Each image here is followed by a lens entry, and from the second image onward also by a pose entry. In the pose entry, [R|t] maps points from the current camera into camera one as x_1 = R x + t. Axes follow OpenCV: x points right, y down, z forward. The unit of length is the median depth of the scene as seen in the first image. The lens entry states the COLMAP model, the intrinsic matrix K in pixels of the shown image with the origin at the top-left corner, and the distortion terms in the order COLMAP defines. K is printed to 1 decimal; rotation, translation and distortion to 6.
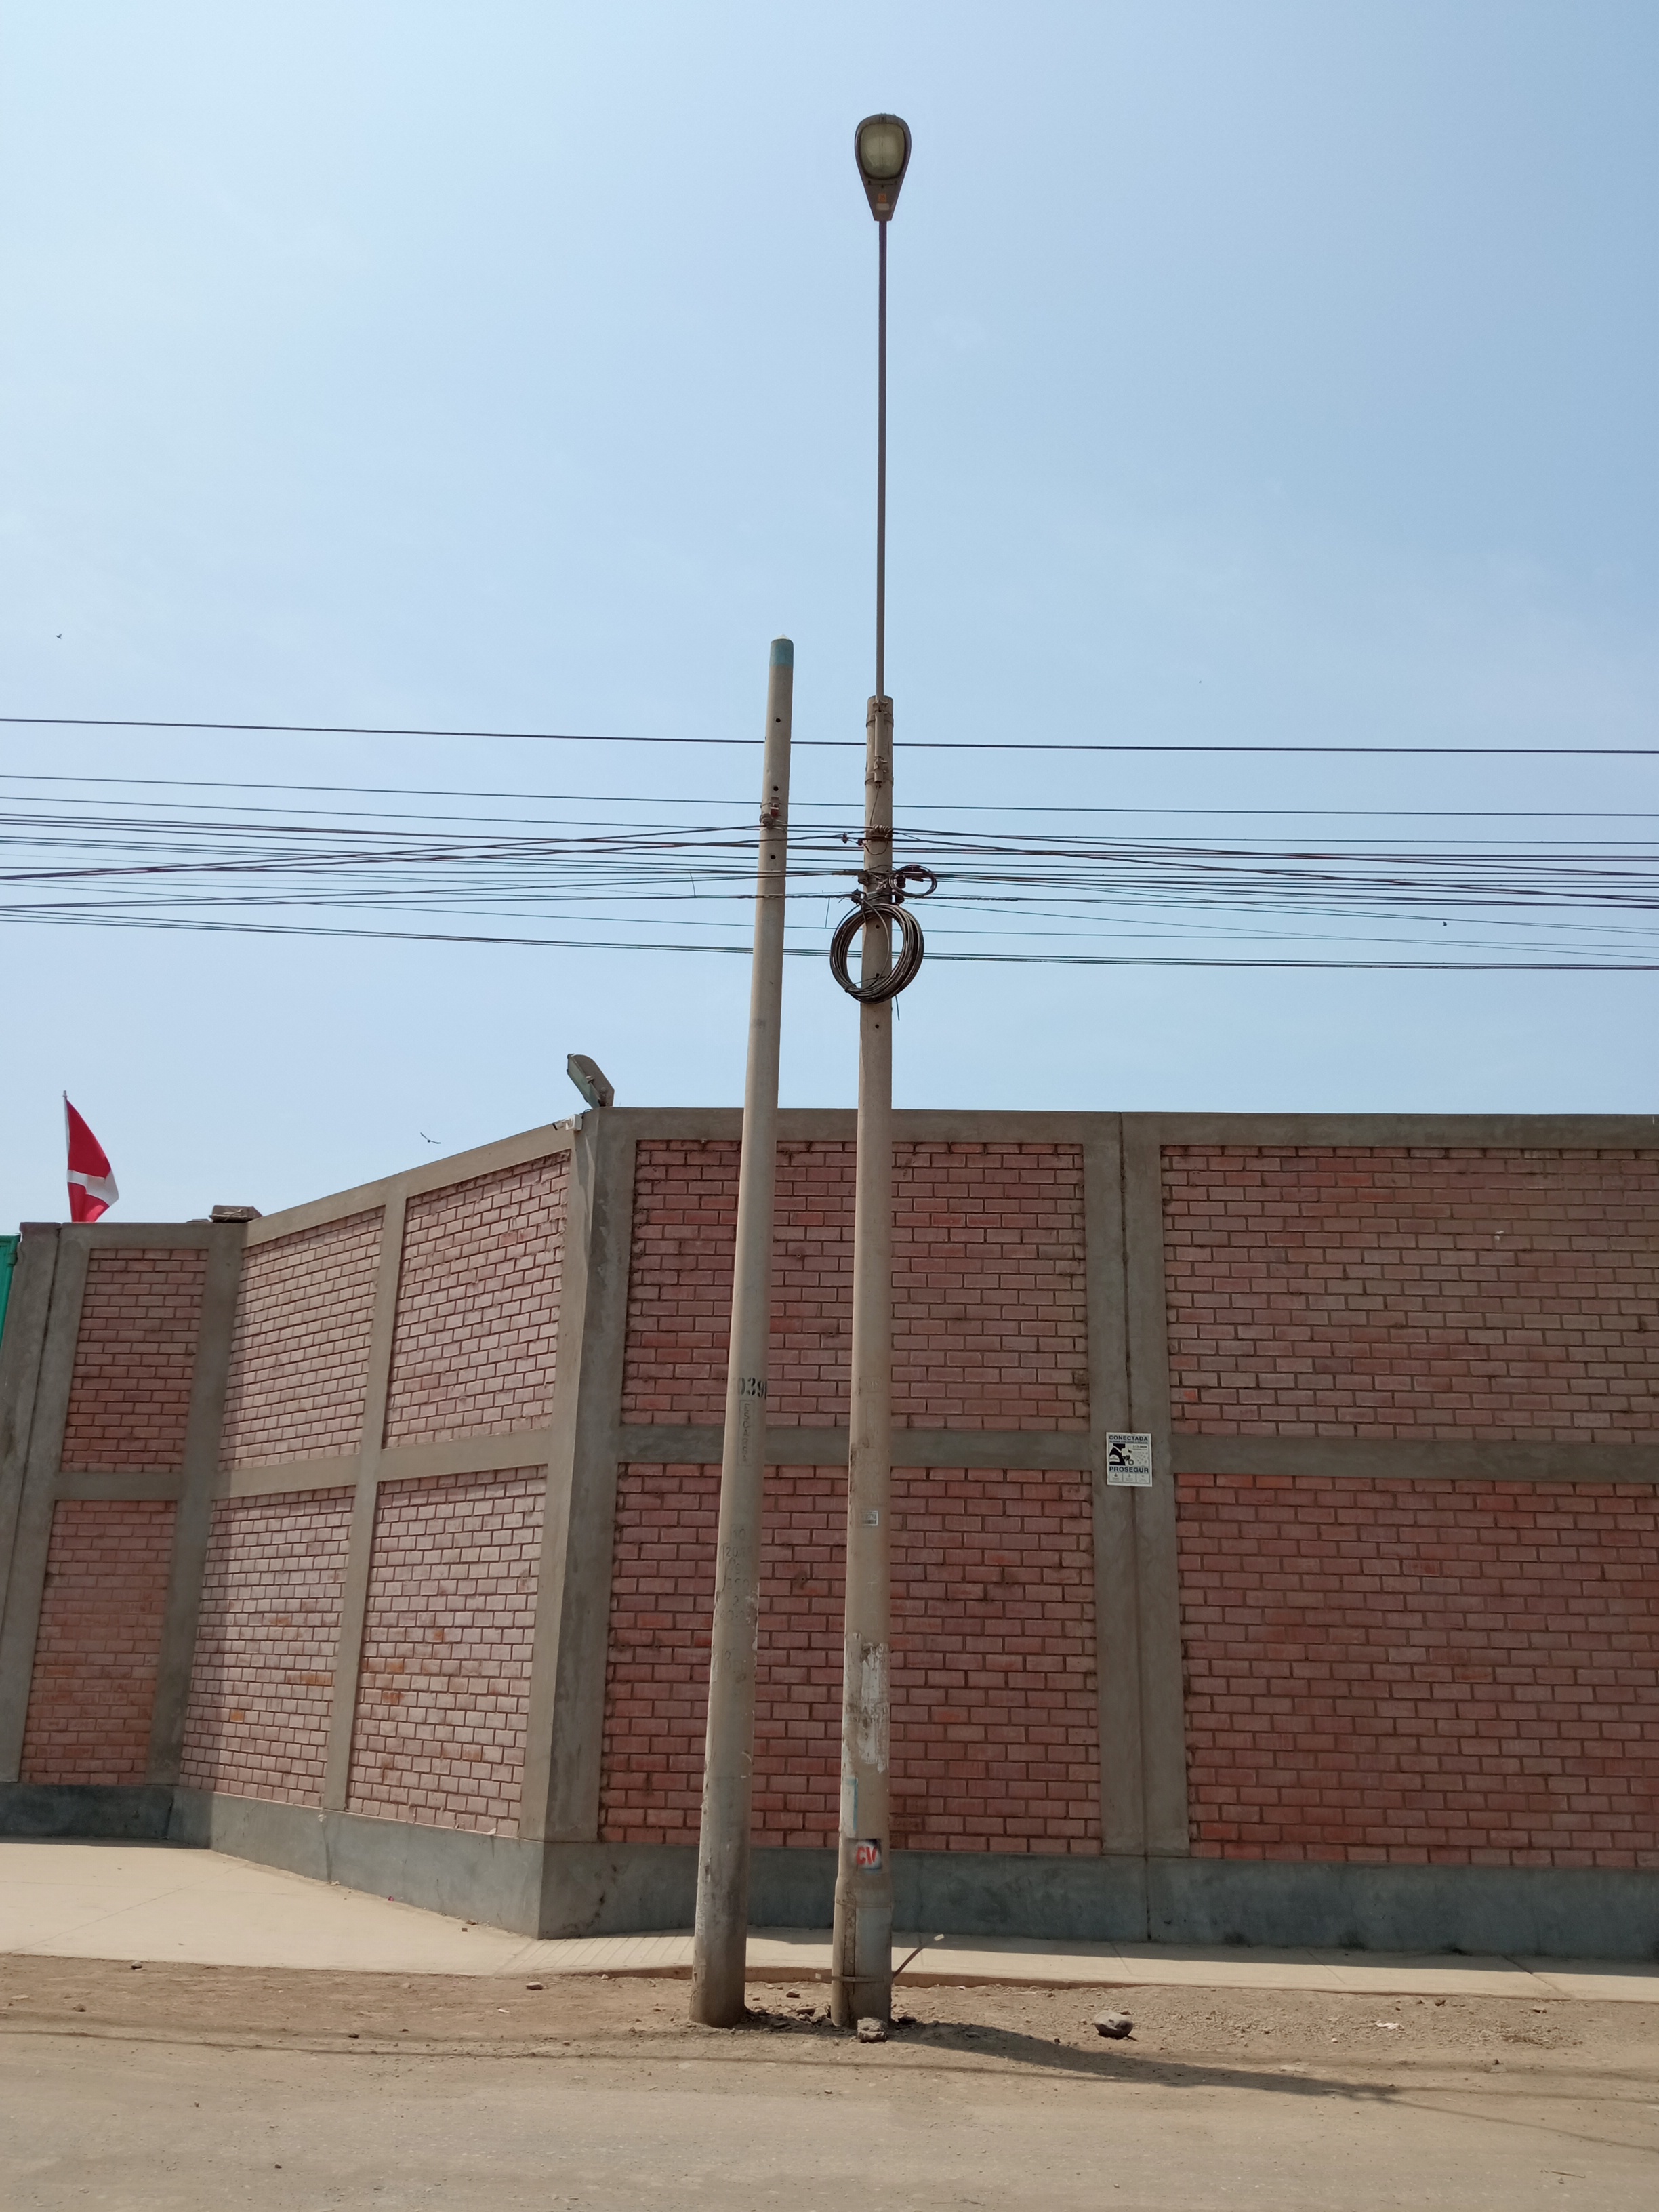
lens RADIAL K [[1802.3, 0, 824.1], [0, 1802.3, 1104.0], [0, 0, 1]] dist [0.134015, -0.261219]
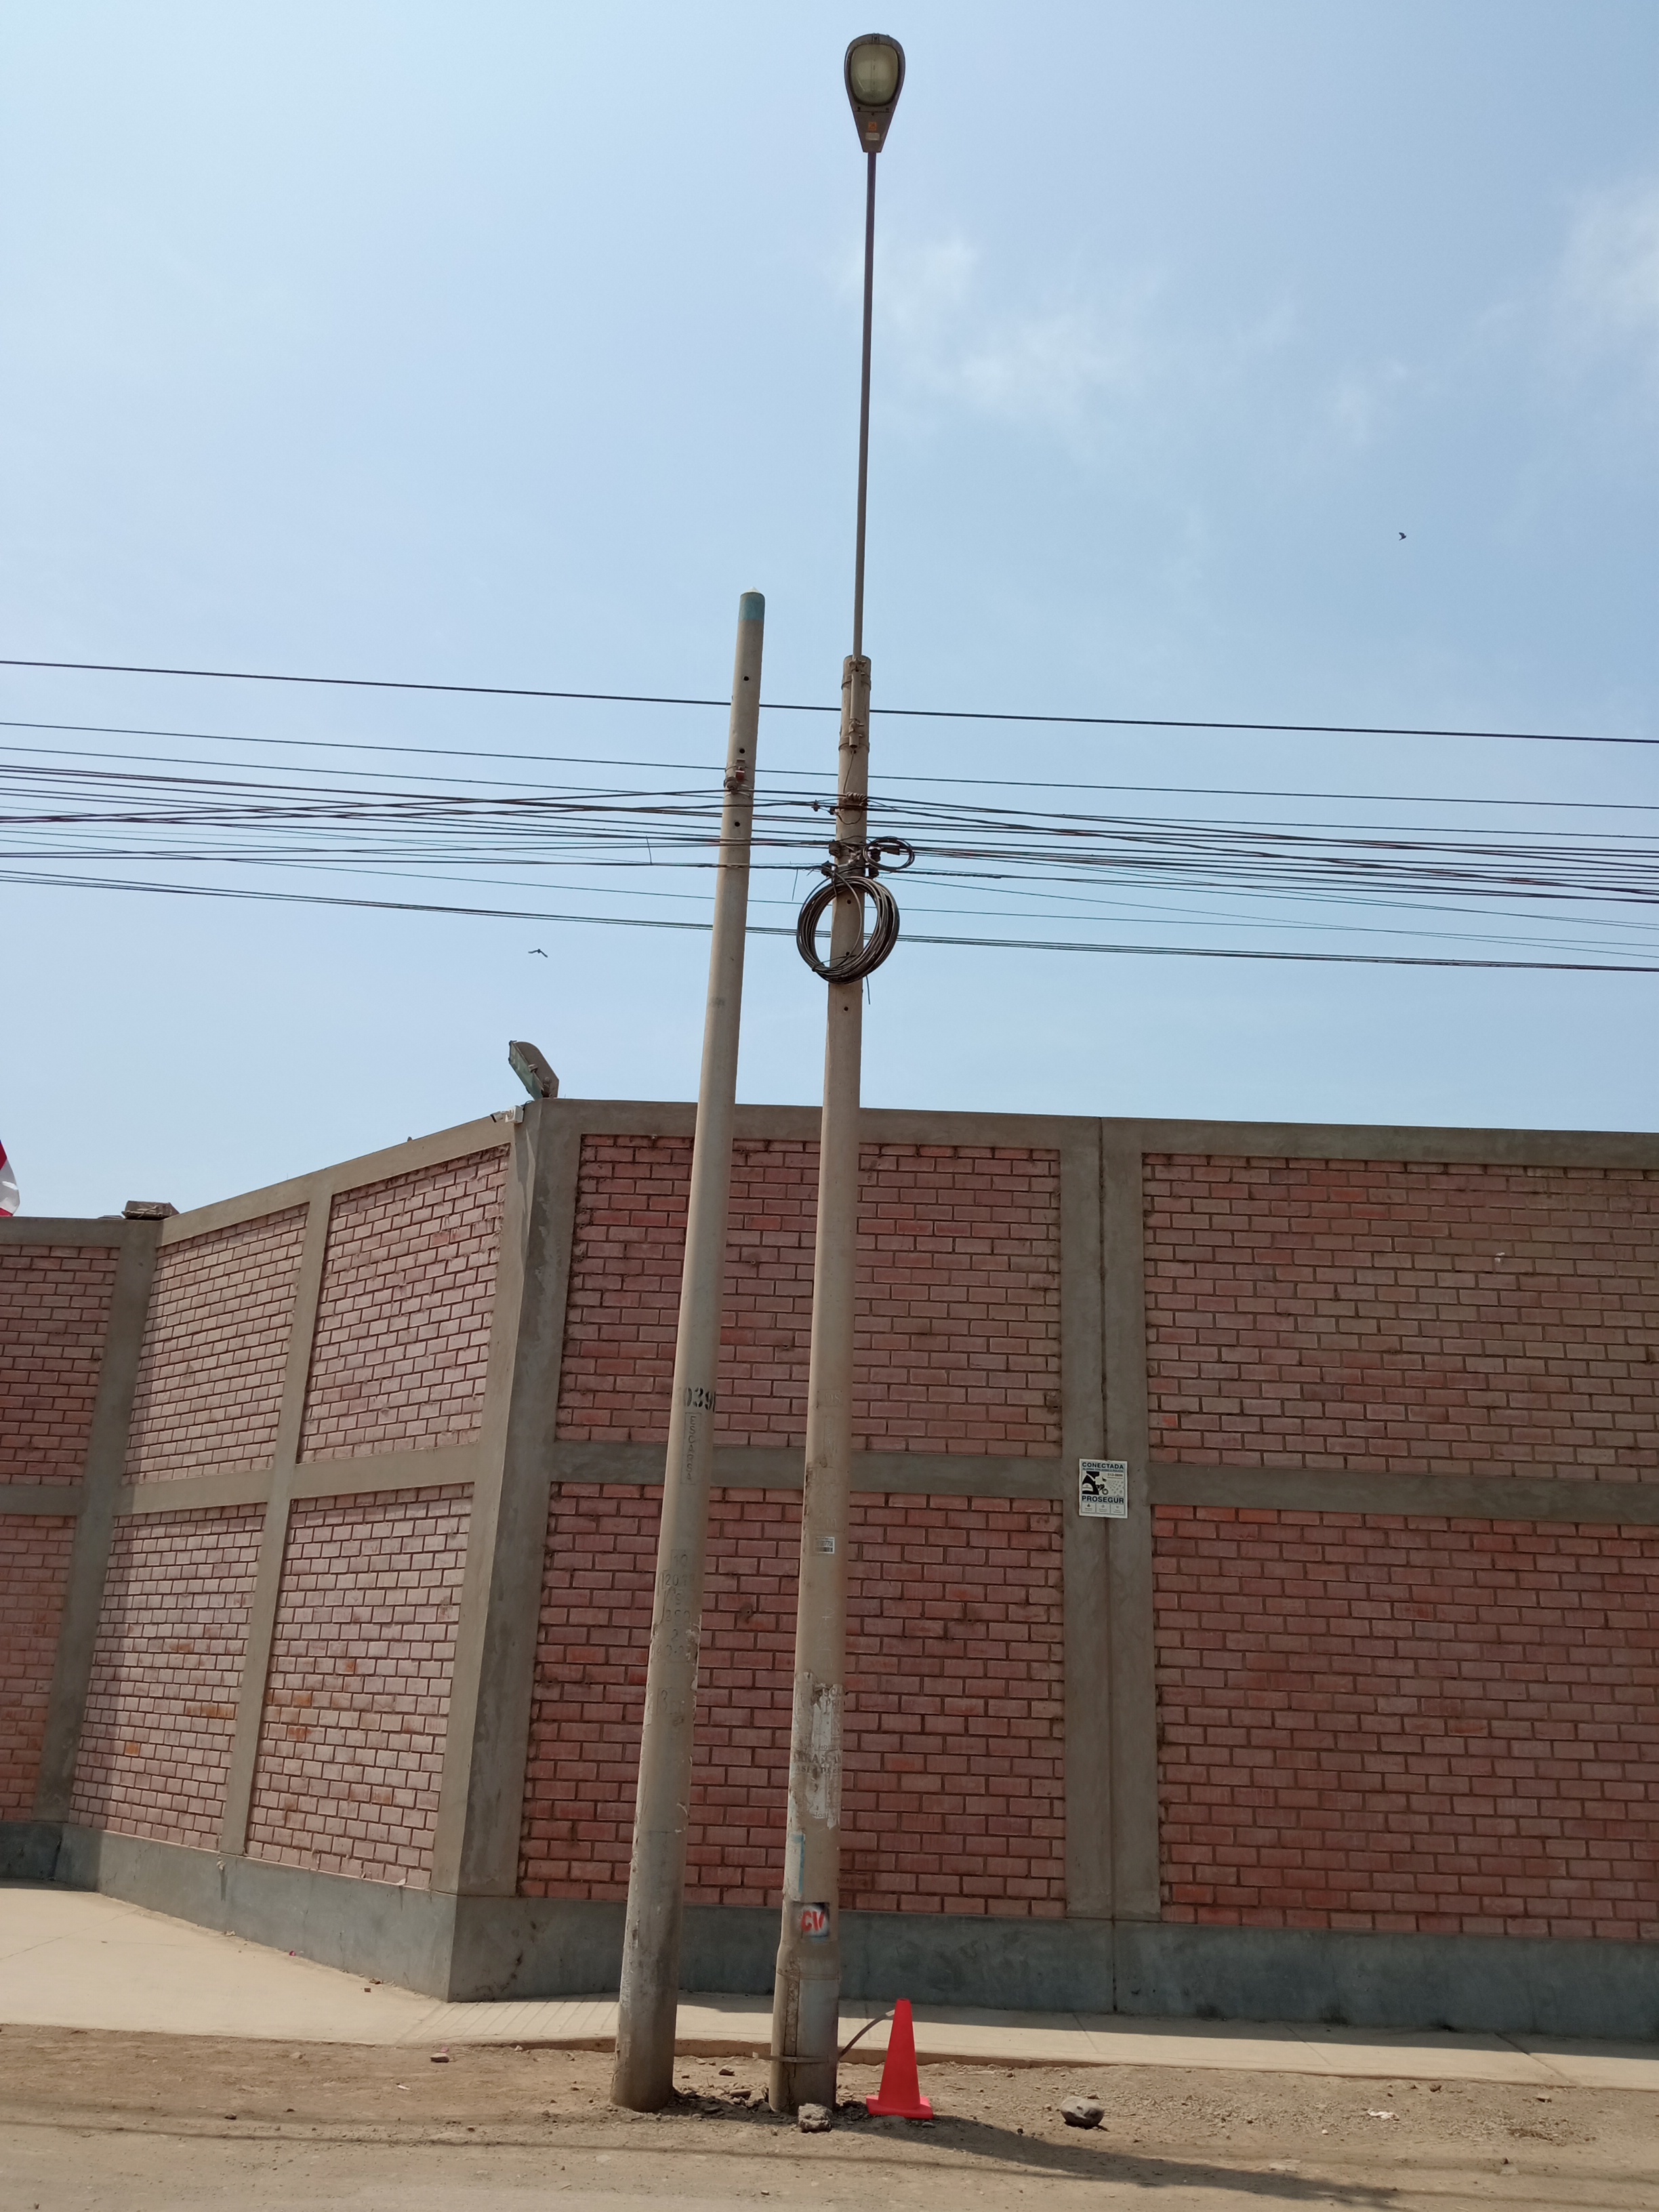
lens RADIAL K [[1815.4, 0, 829.5], [0, 1815.4, 1106.0], [0, 0, 1]] dist [0.131087, -0.254529]
pose [[0.999265, 0.025927, 0.028221, -0.003587], [-0.025494, 0.999554, -0.015579, 0.019169], [-0.028613, 0.014848, 0.999480, 0.069477]]
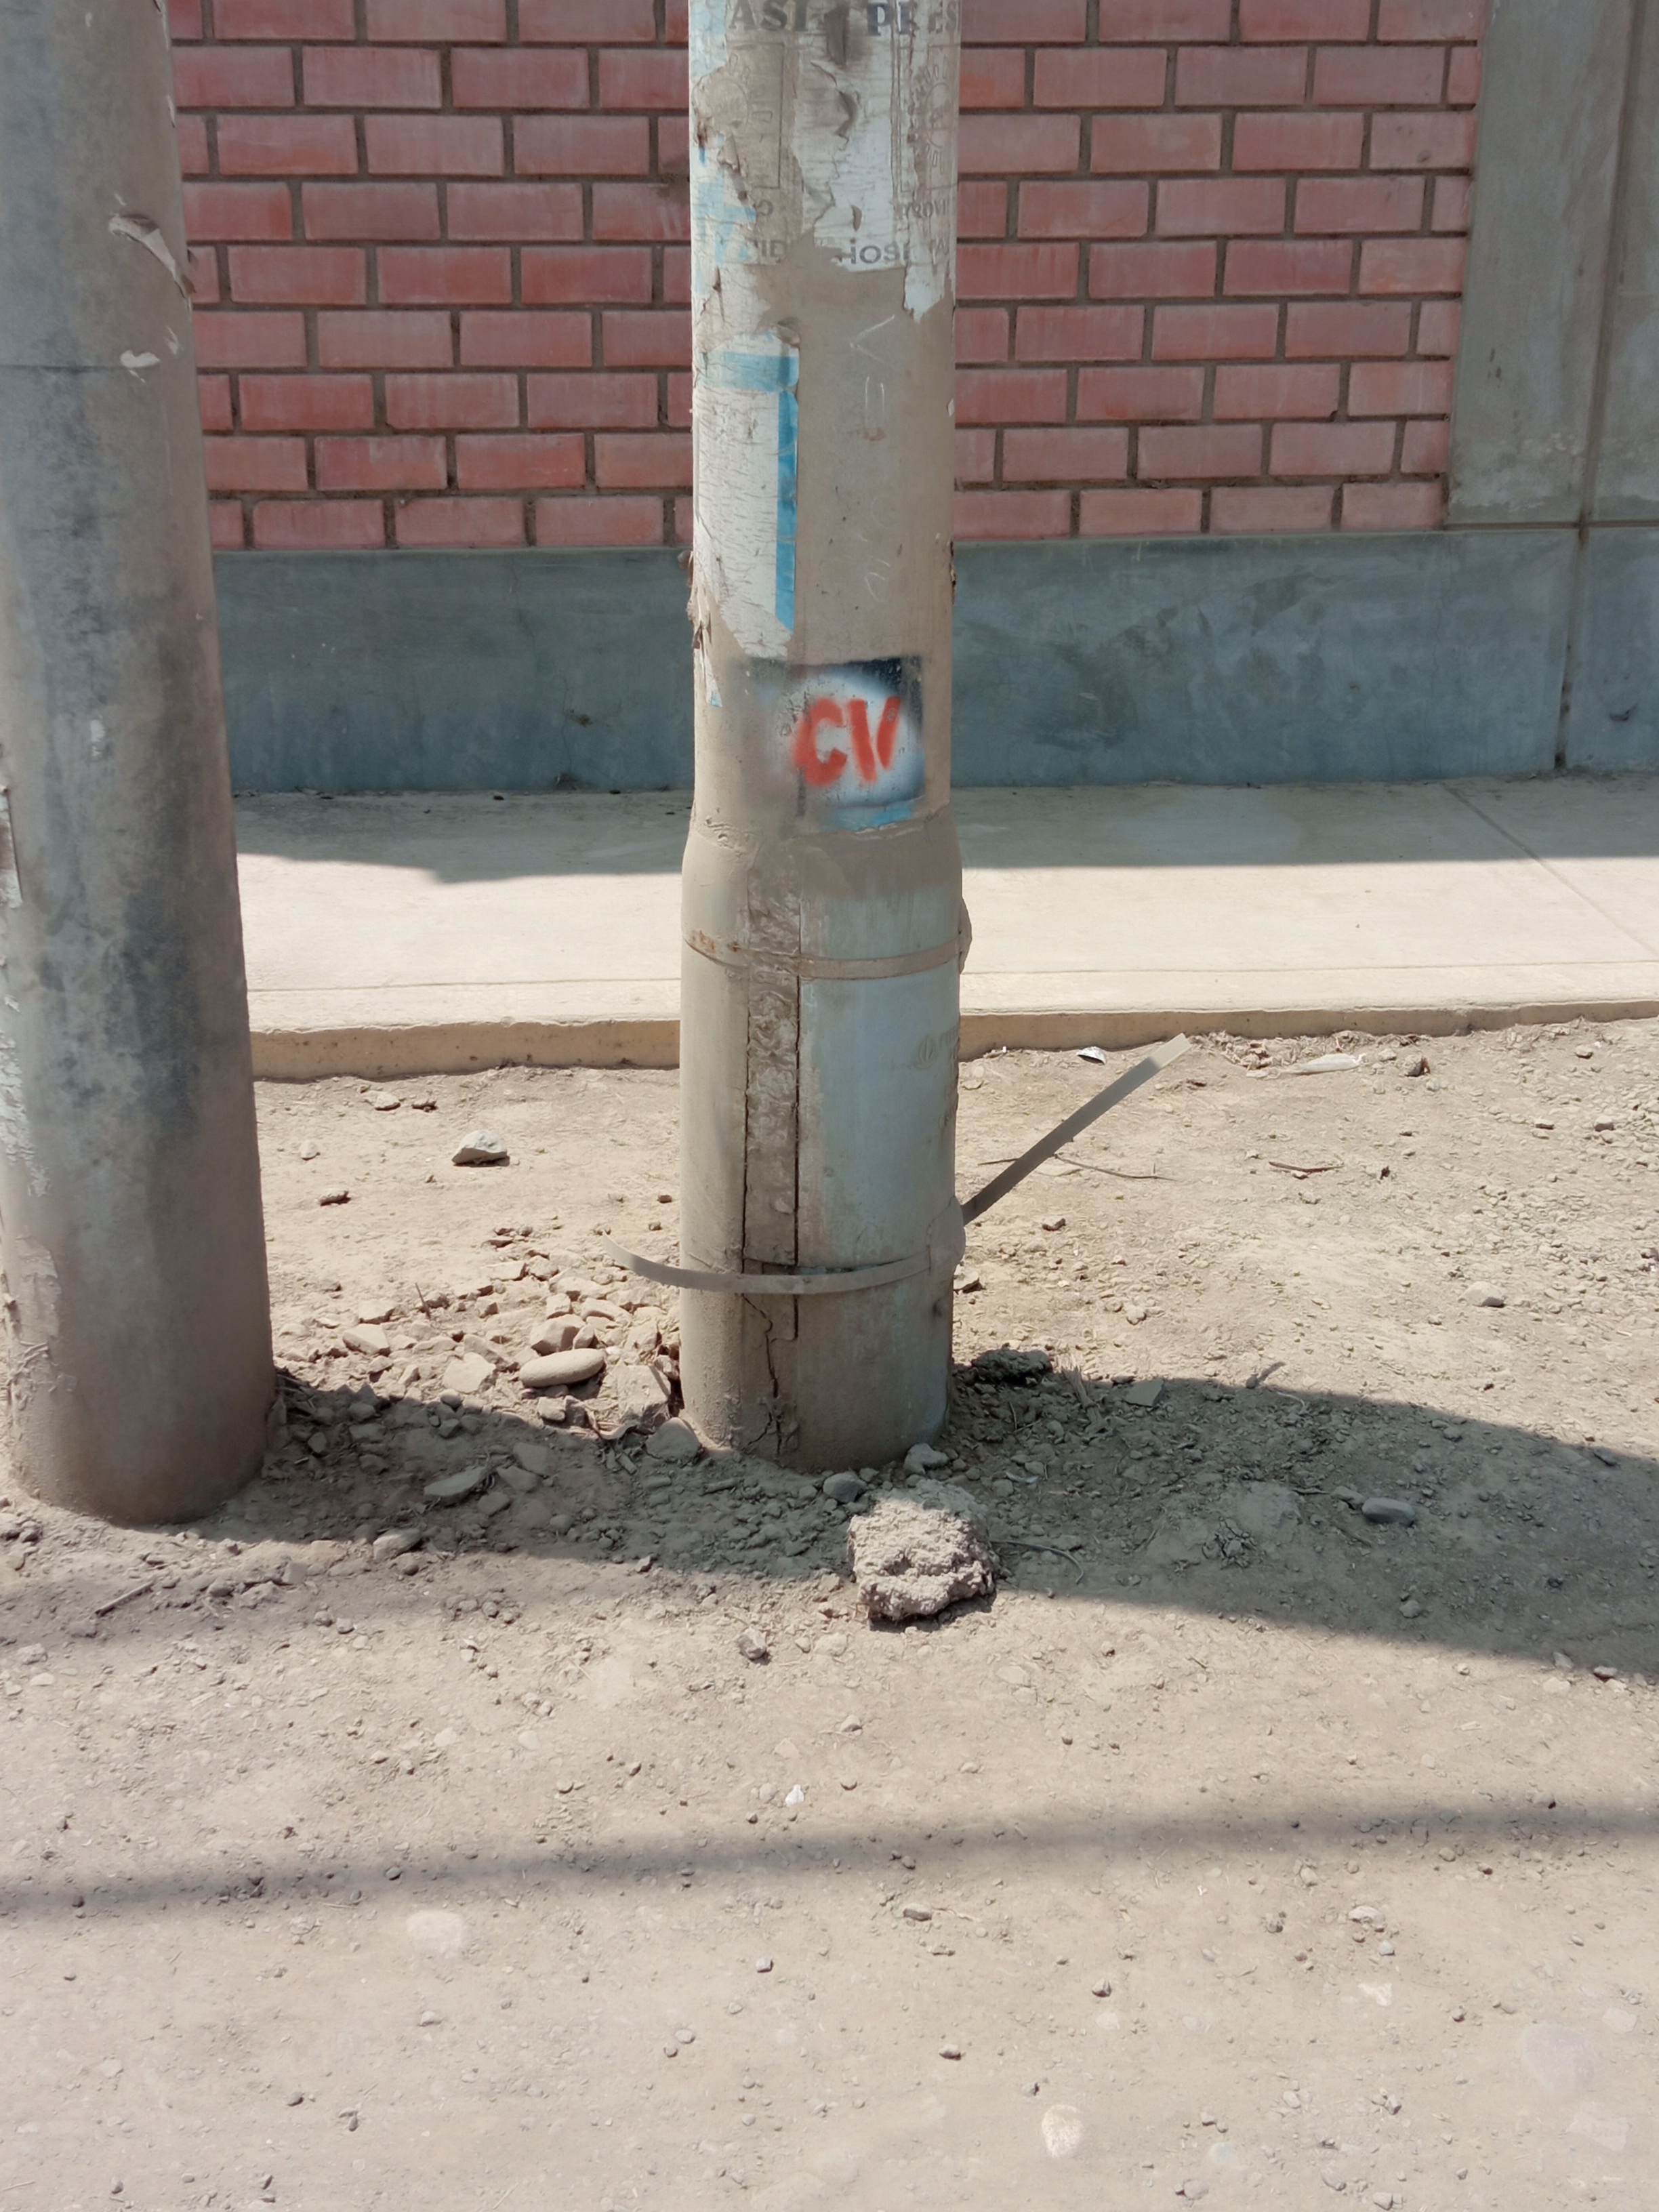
lens RADIAL K [[2698.6, 0, 829.5], [0, 2698.6, 1106.0], [0, 0, 1]] dist [0.083693, -0.063661]
pose [[0.989276, -0.068974, 0.128743, -0.014047], [-0.023117, 0.796415, 0.604308, 0.213123], [-0.144215, -0.600804, 0.786280, 0.595048]]
